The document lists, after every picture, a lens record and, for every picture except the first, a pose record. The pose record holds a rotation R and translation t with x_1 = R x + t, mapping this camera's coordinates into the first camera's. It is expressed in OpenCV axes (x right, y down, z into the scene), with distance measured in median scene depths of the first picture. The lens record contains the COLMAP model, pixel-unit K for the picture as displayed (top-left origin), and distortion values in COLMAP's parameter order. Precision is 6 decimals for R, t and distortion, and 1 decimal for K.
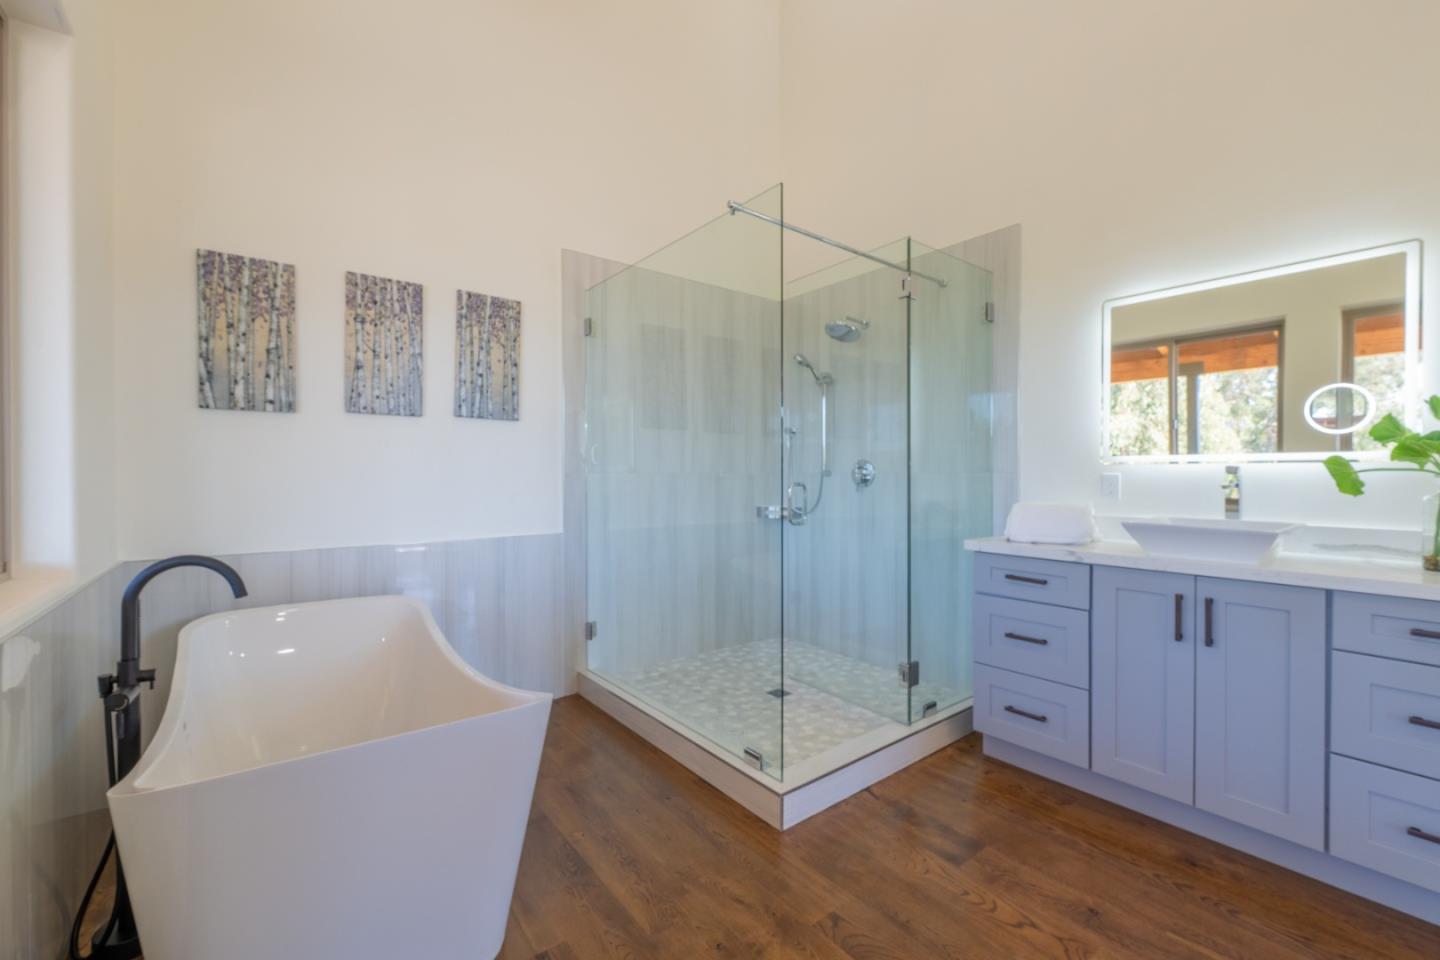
lens RADIAL K [[624.3, 0, 715.2], [0, 624.3, 474.3], [0, 0, 1]] dist [0.011907, -0.000049]
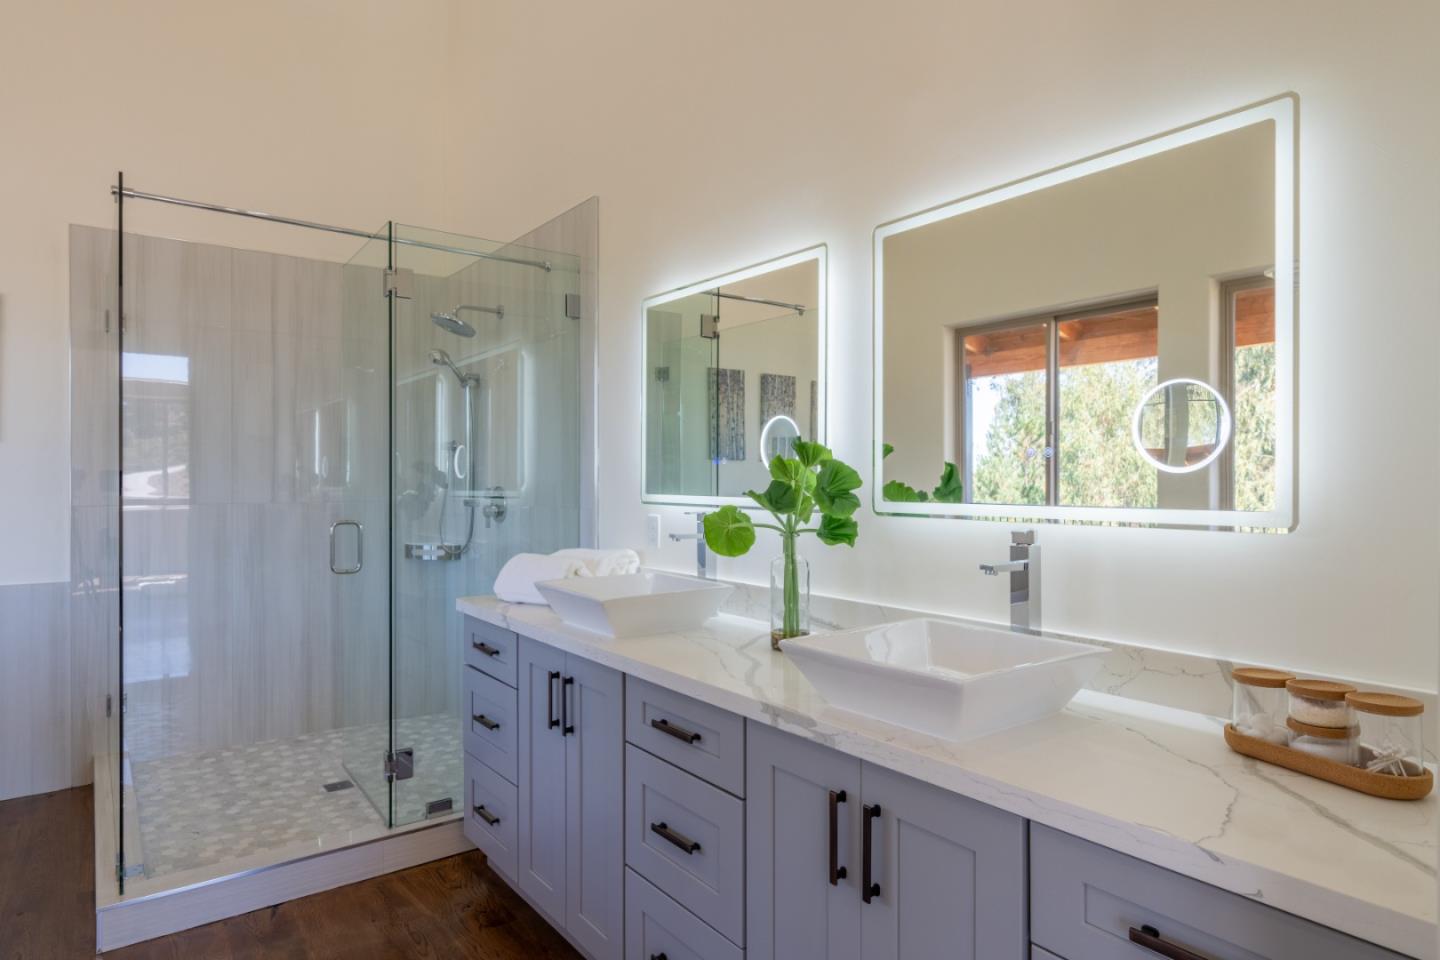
lens RADIAL K [[866.0, 0, 720.0], [0, 866.0, 480.0], [0, 0, 1]] dist [-0.000782, 0.000522]
pose [[0.999680, 0.001900, -0.025213, 0.668285], [-0.001850, 0.999996, 0.002020, -0.043389], [0.025217, -0.001973, 0.999680, -0.087330]]
